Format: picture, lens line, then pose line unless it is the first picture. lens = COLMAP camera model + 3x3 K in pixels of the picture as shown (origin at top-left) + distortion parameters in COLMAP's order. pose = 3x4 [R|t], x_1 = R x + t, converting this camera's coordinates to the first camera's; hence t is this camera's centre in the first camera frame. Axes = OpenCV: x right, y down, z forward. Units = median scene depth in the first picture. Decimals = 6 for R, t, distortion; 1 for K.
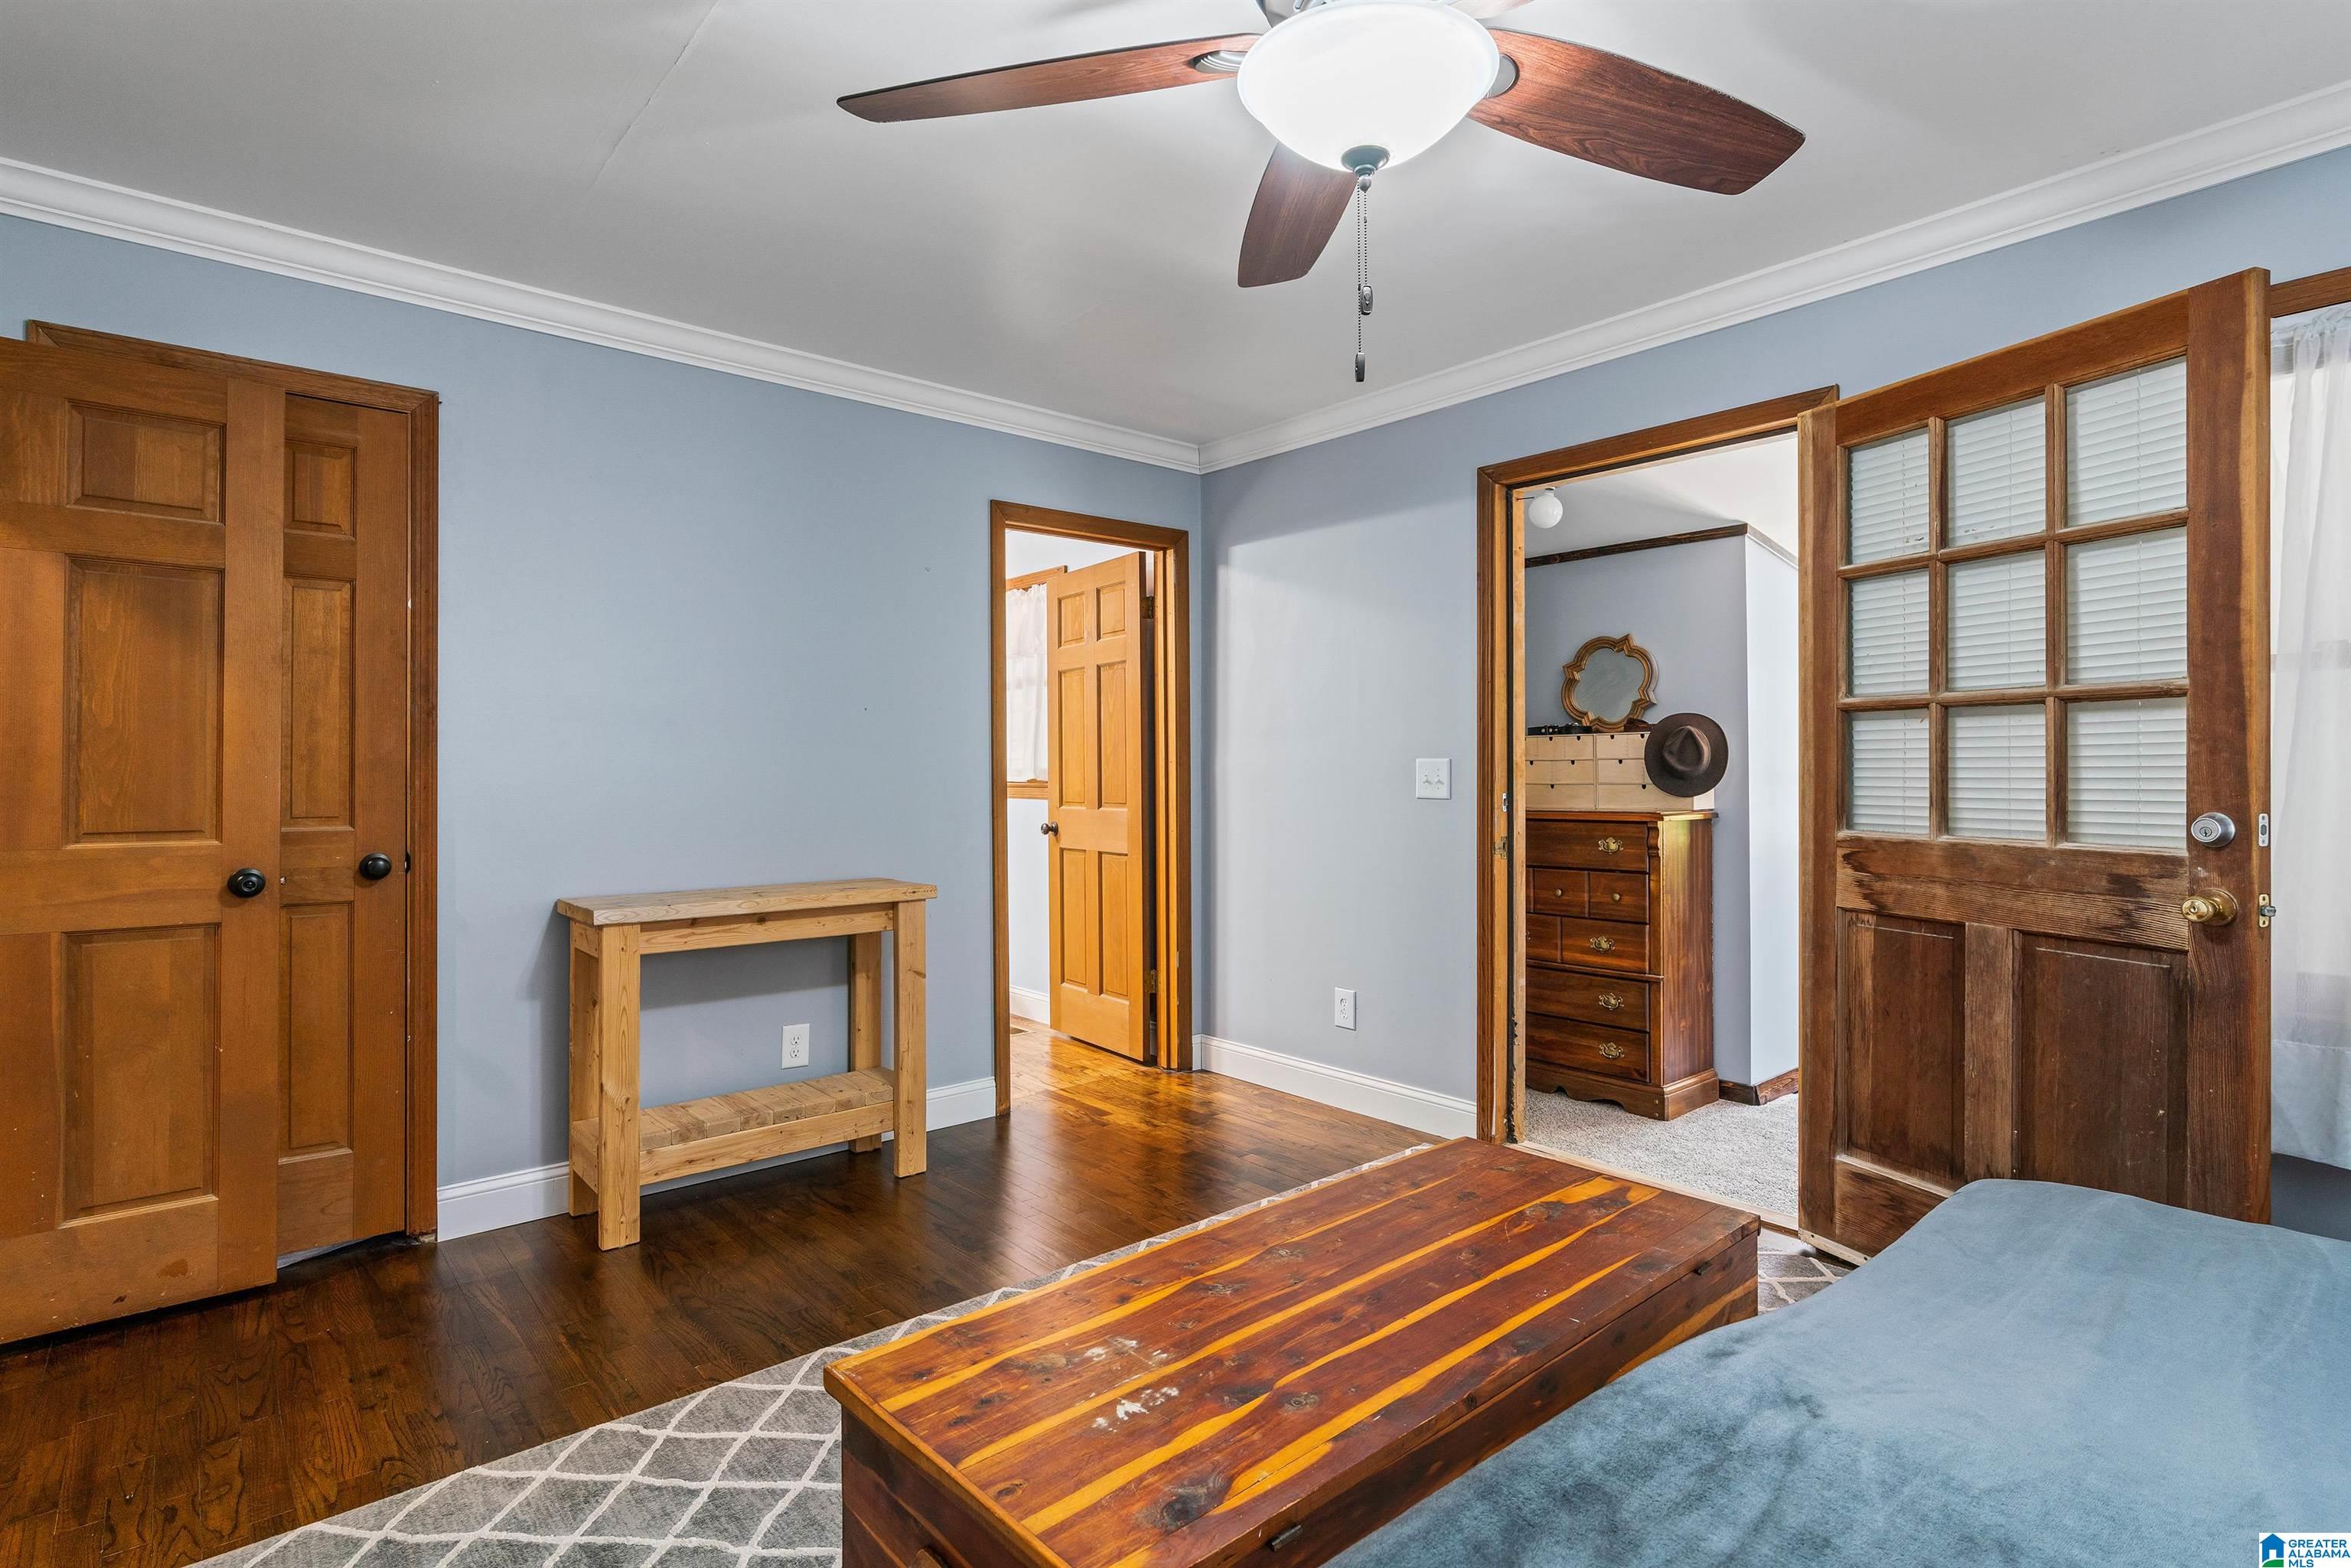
lens RADIAL K [[1152.6, 0, 1165.5], [0, 1152.6, 773.4], [0, 0, 1]] dist [-0.006201, -0.000386]
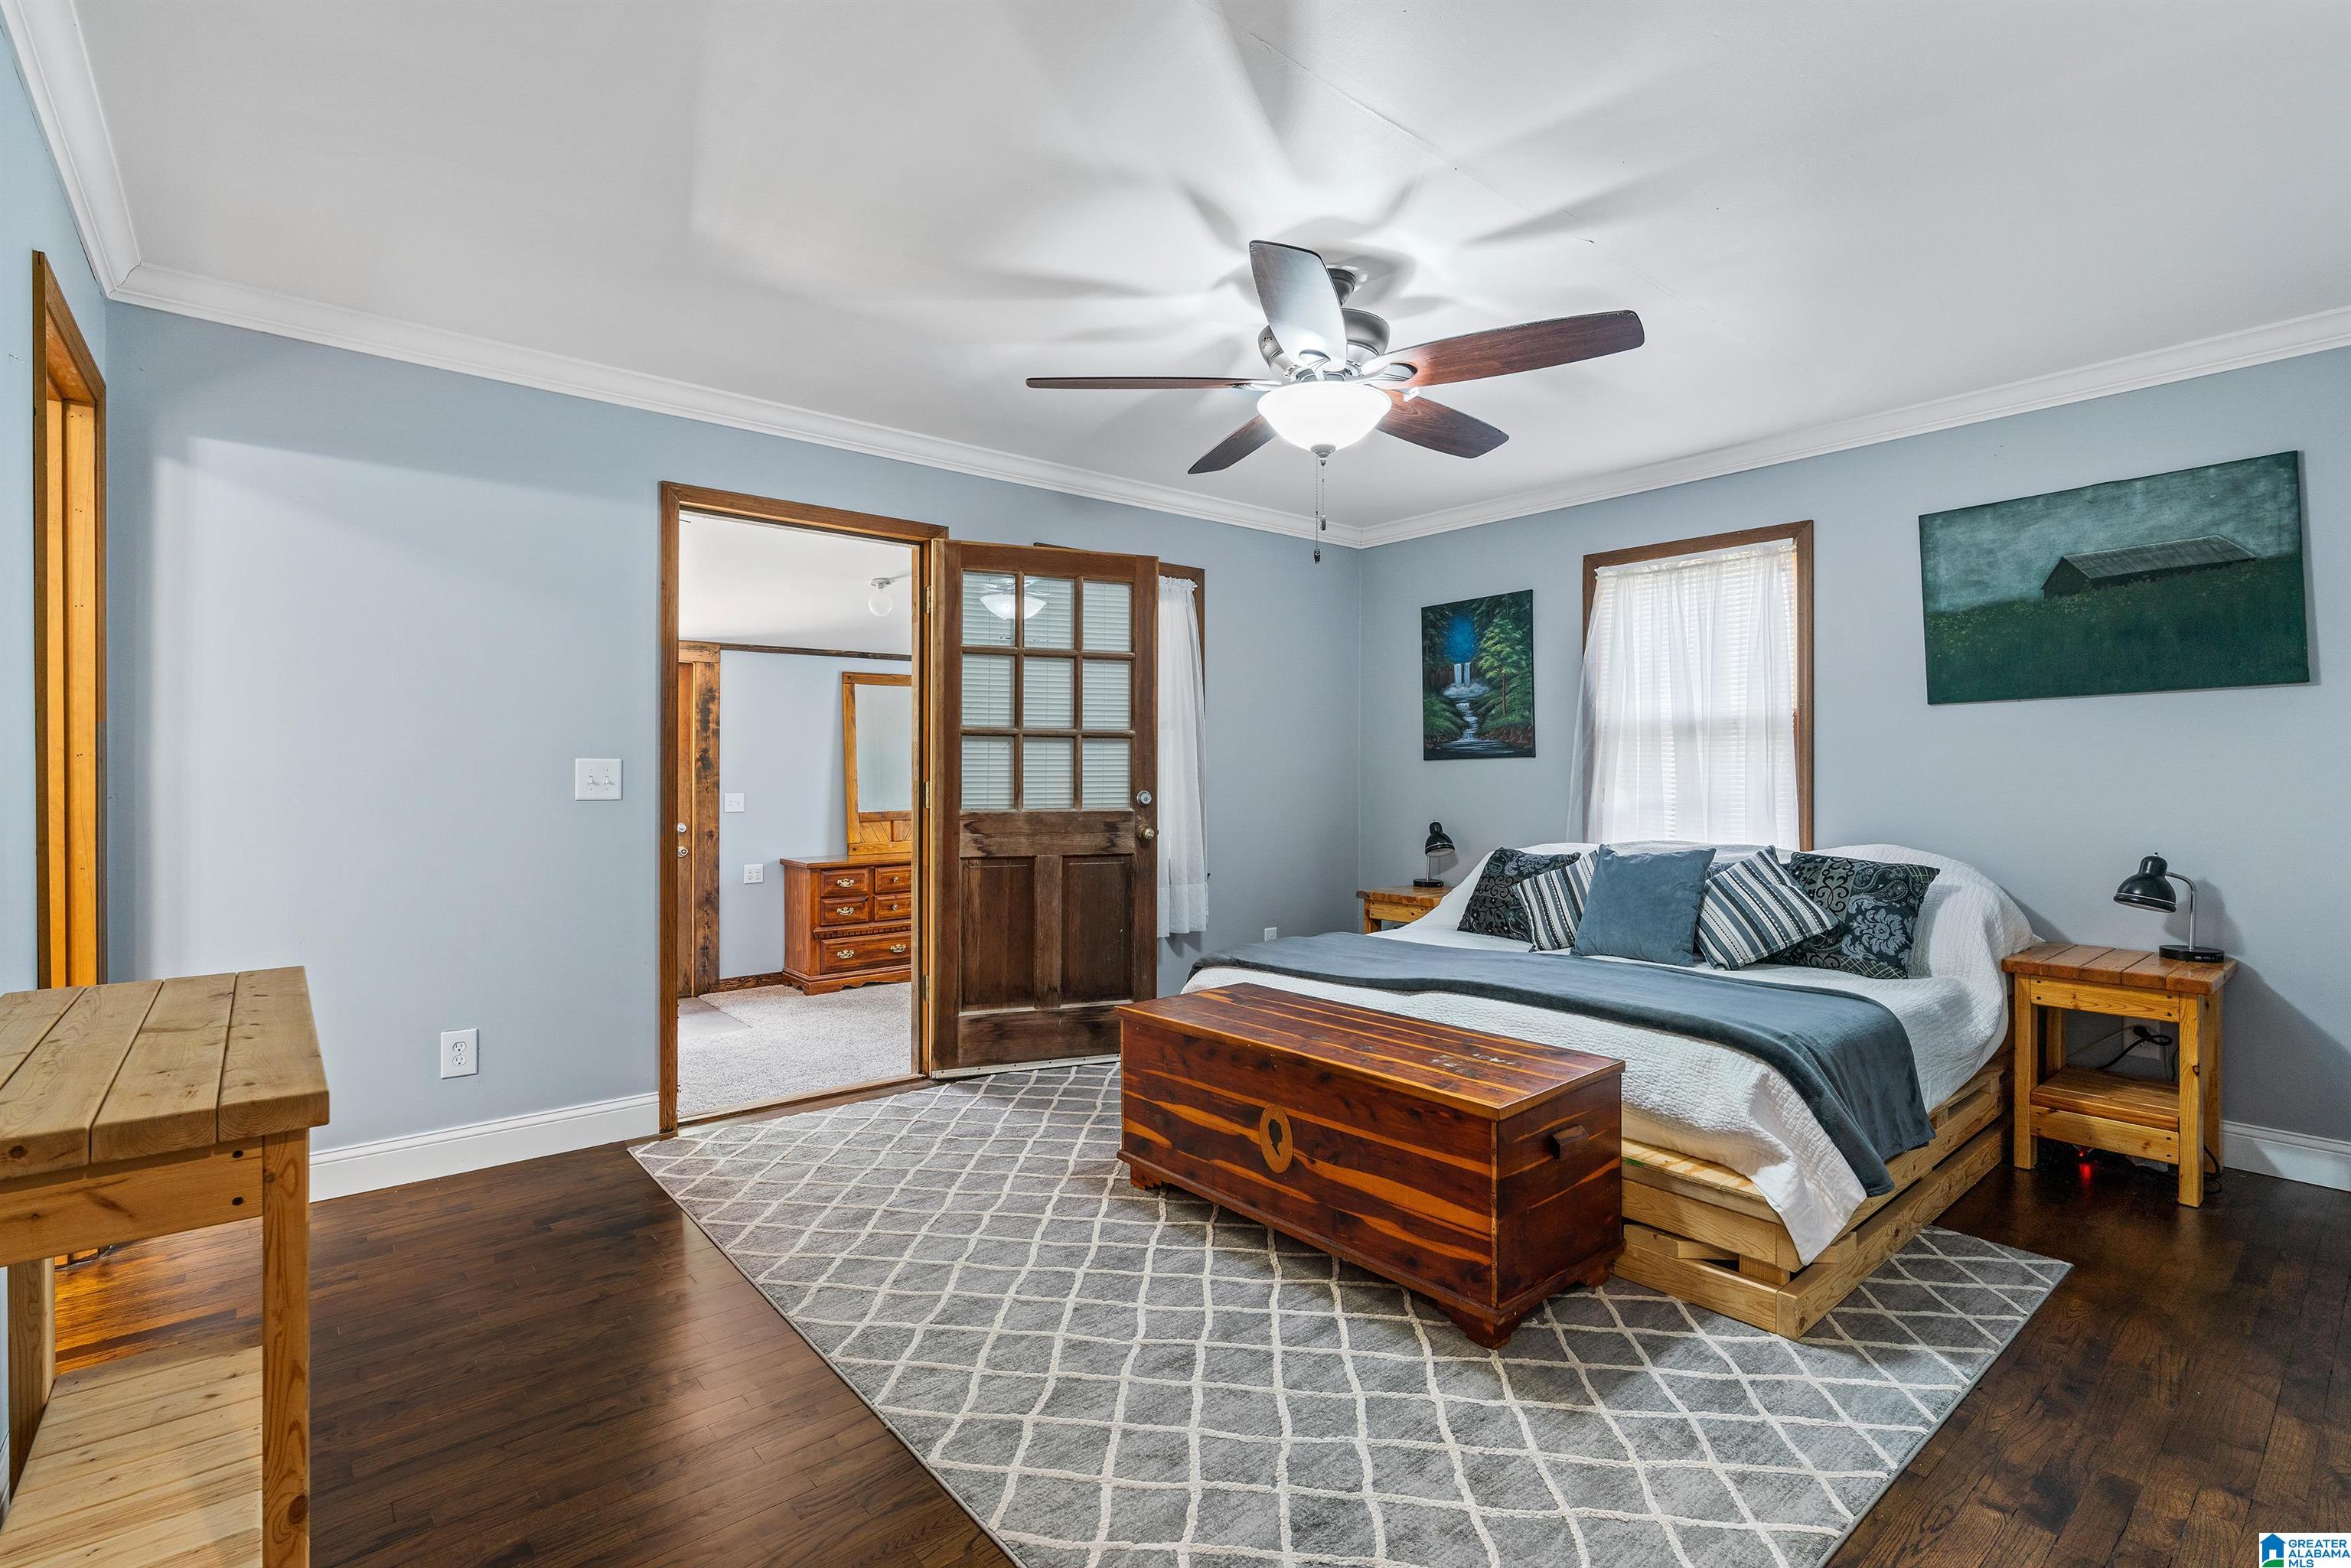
lens RADIAL K [[1082.9, 0, 1161.3], [0, 1082.9, 780.7], [0, 0, 1]] dist [-0.003552, -0.000075]
pose [[0.019294, -0.005905, 0.999796, -1.025951], [0.001254, 0.999982, 0.005881, 0.001239], [-0.999813, 0.001140, 0.019301, 0.778527]]
